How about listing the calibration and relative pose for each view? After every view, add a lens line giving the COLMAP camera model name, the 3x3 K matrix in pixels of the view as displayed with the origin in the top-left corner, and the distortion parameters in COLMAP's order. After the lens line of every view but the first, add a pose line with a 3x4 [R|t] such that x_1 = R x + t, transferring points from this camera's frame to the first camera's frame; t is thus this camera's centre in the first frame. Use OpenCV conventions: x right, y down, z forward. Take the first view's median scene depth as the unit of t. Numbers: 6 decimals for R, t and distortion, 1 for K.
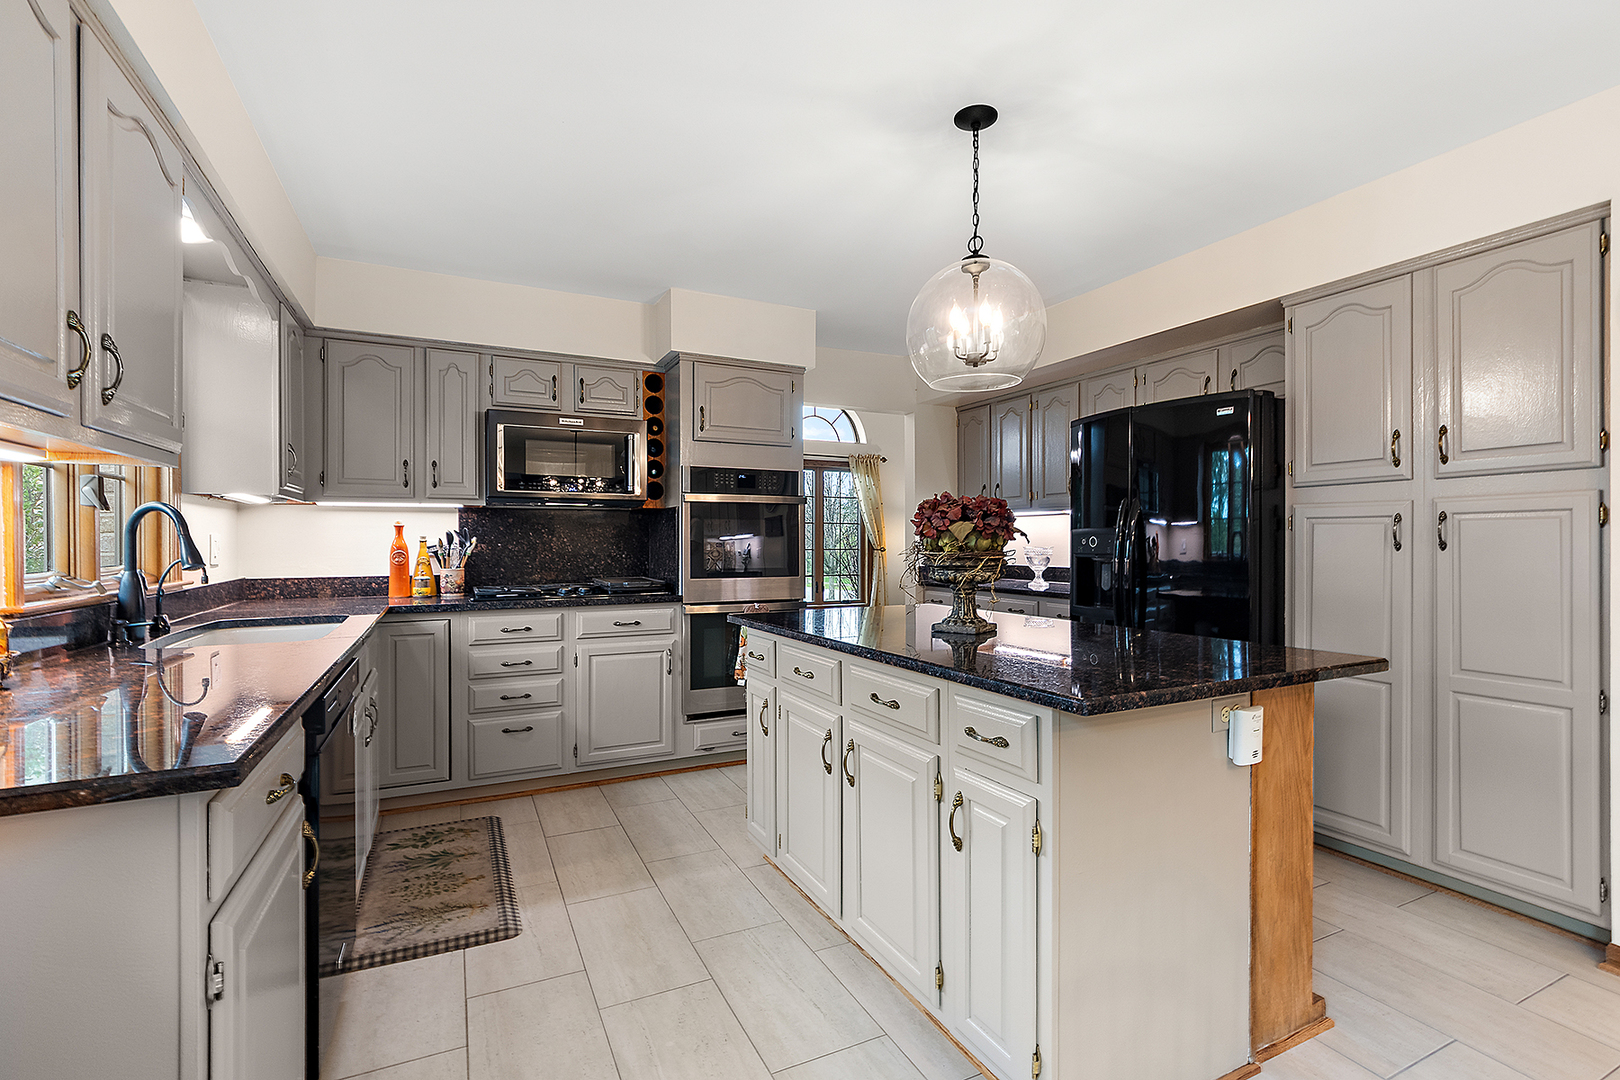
lens RADIAL K [[734.2, 0, 810.0], [0, 734.2, 540.0], [0, 0, 1]] dist [-0.000378, -0.000884]
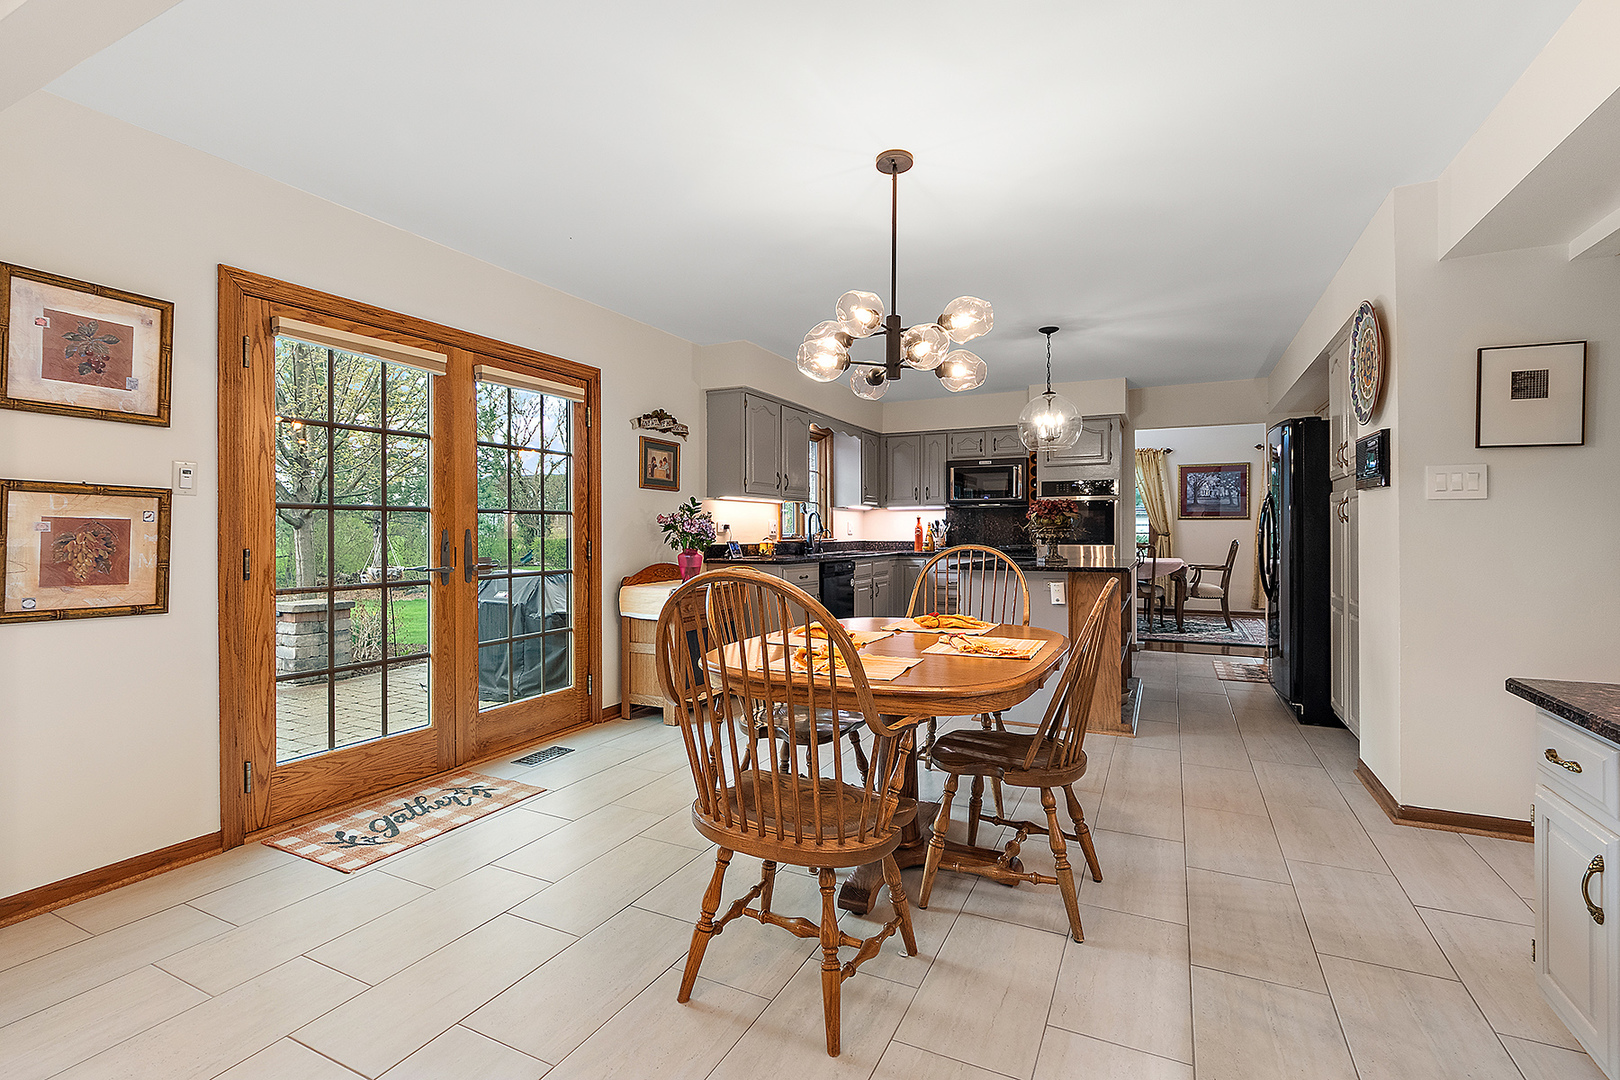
lens RADIAL K [[735.8, 0, 804.6], [0, 735.8, 526.7], [0, 0, 1]] dist [-0.002186, -0.000474]
pose [[0.610608, -0.006890, -0.791903, 0.931315], [0.001913, 0.999972, -0.007226, 0.021926], [0.791930, 0.002898, 0.610605, -0.568145]]
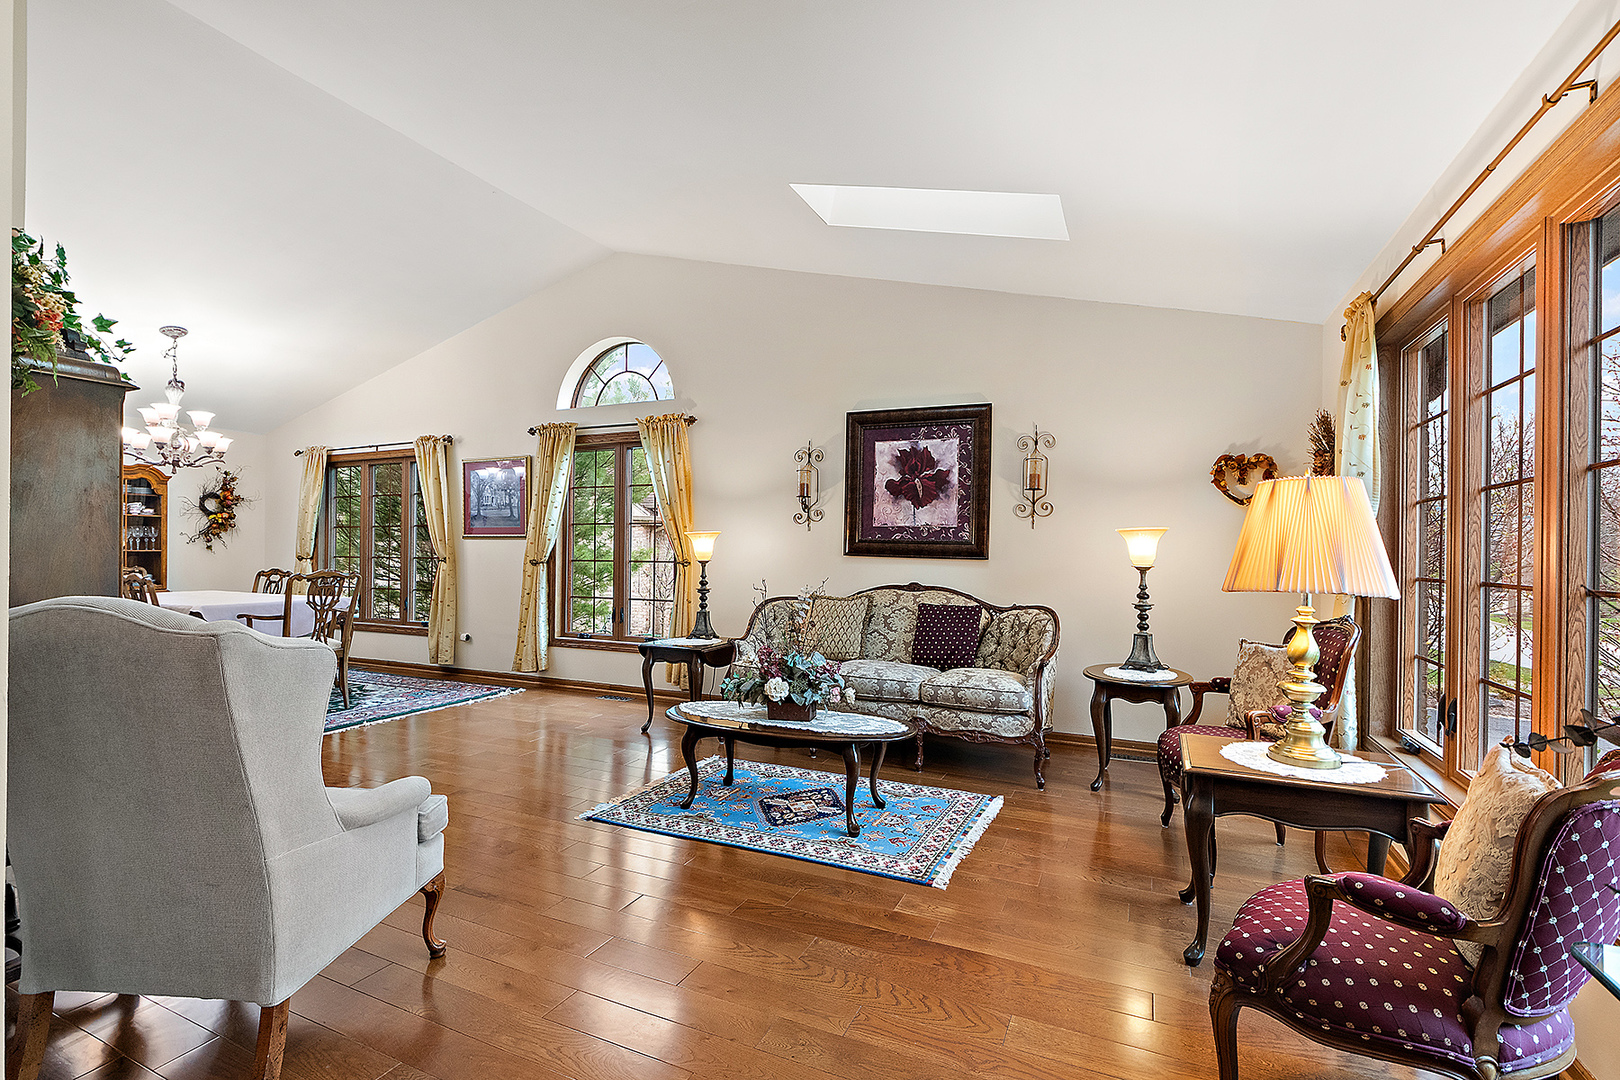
lens RADIAL K [[731.3, 0, 805.9], [0, 731.3, 546.4], [0, 0, 1]] dist [0.002325, -0.000034]
pose [[0.628322, -0.003752, -0.777944, 1.637839], [-0.008849, 0.999889, -0.011969, 0.013611], [0.777903, 0.014405, 0.628220, 1.721827]]
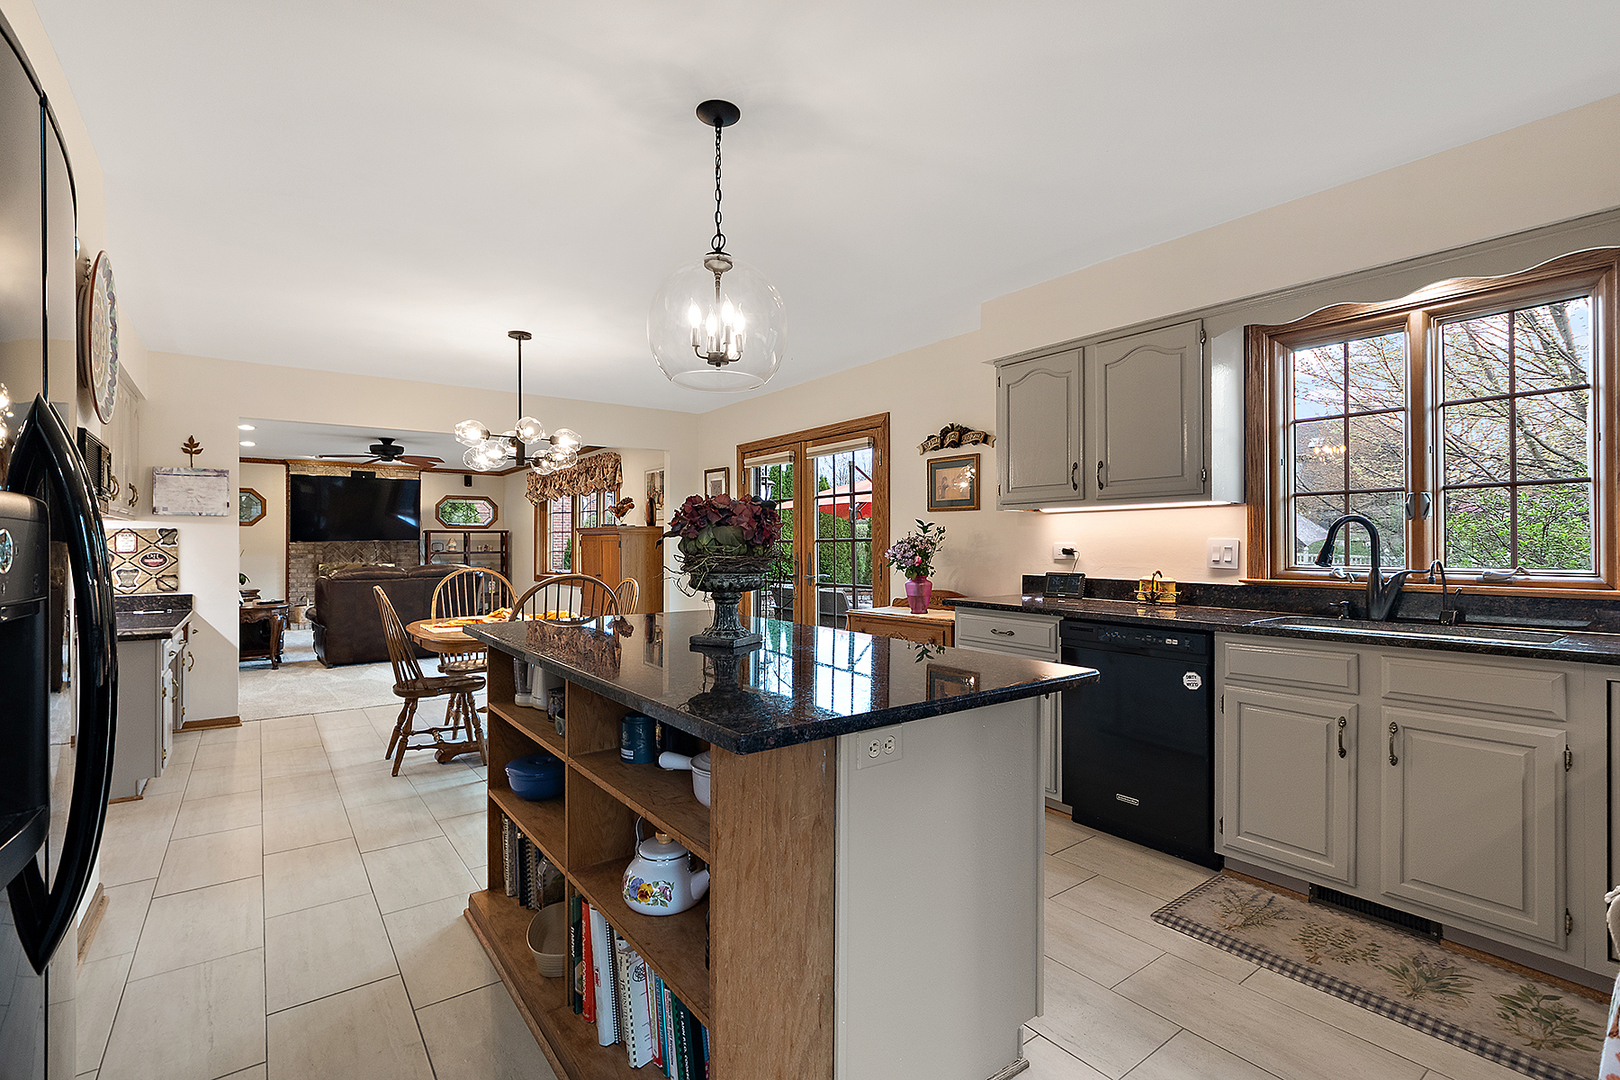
lens RADIAL K [[741.8, 0, 819.5], [0, 741.8, 547.9], [0, 0, 1]] dist [-0.009903, -0.000345]
pose [[-0.980762, 0.000313, -0.195205, 0.173459], [-0.000356, 0.999994, 0.003393, 0.001826], [0.195205, 0.003397, -0.980757, 1.211133]]
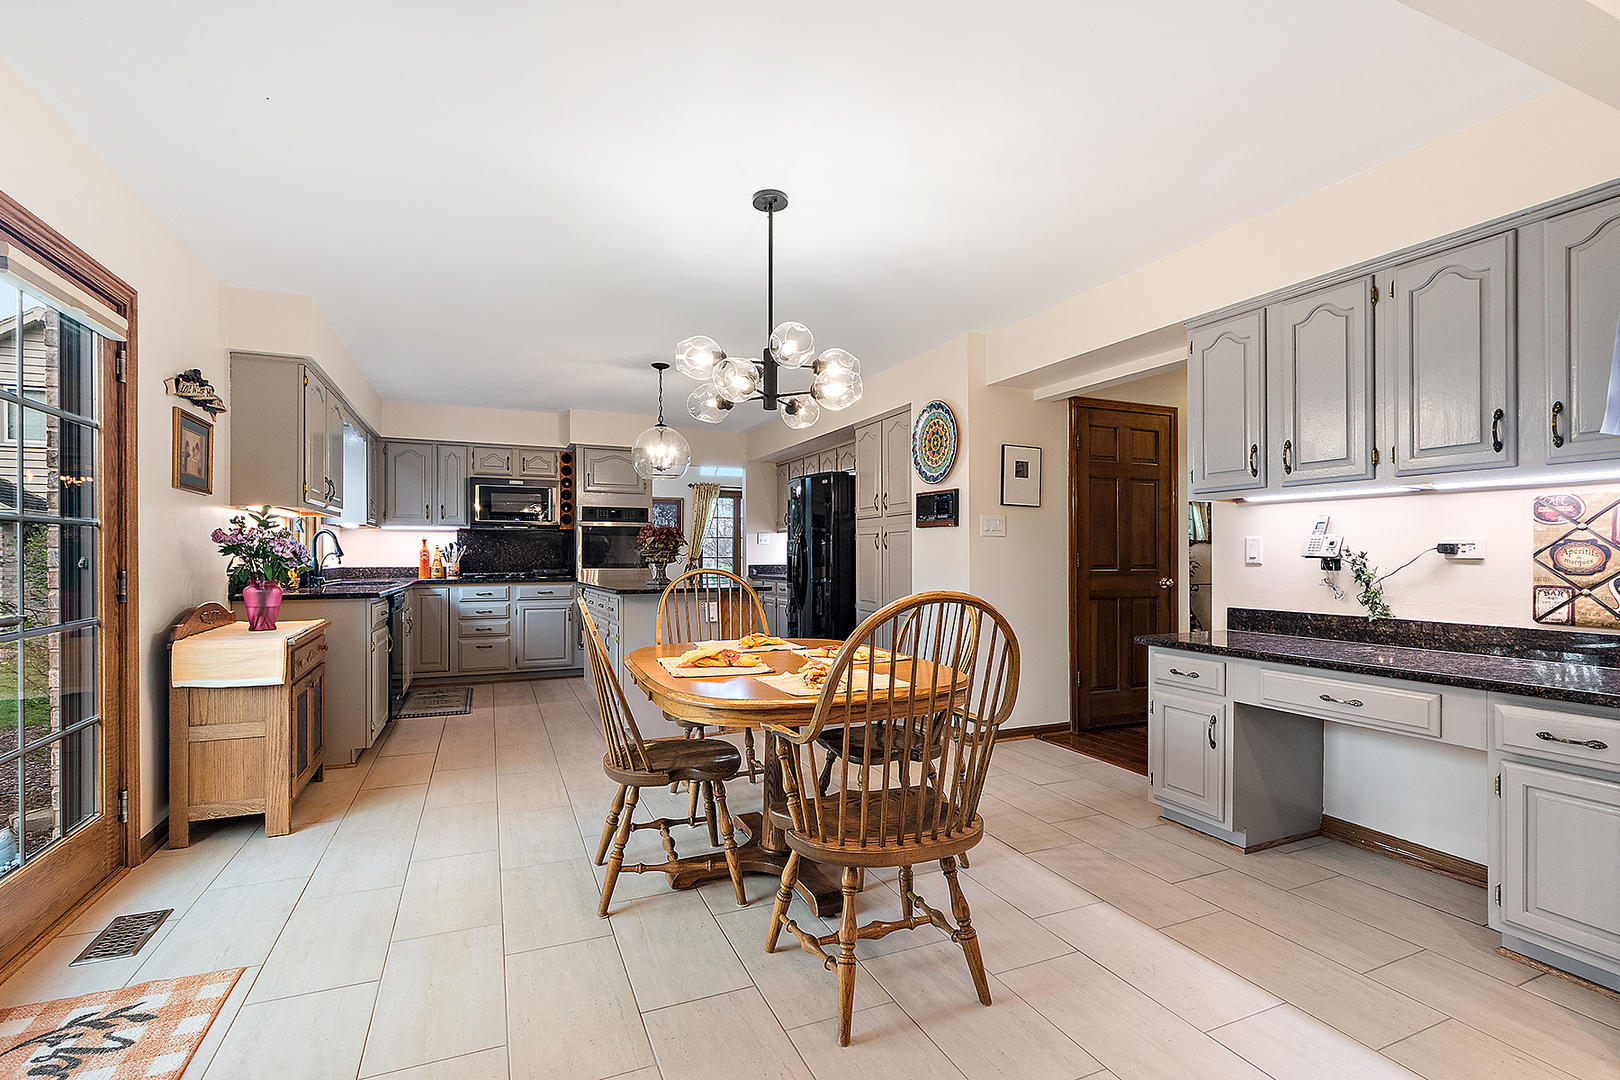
lens RADIAL K [[736.9, 0, 807.9], [0, 736.9, 553.4], [0, 0, 1]] dist [-0.000885, -0.000156]
pose [[0.999027, -0.000149, -0.044095, 0.485385], [0.000017, 0.999995, -0.003003, 0.021315], [0.044095, 0.002999, 0.999023, -0.807825]]
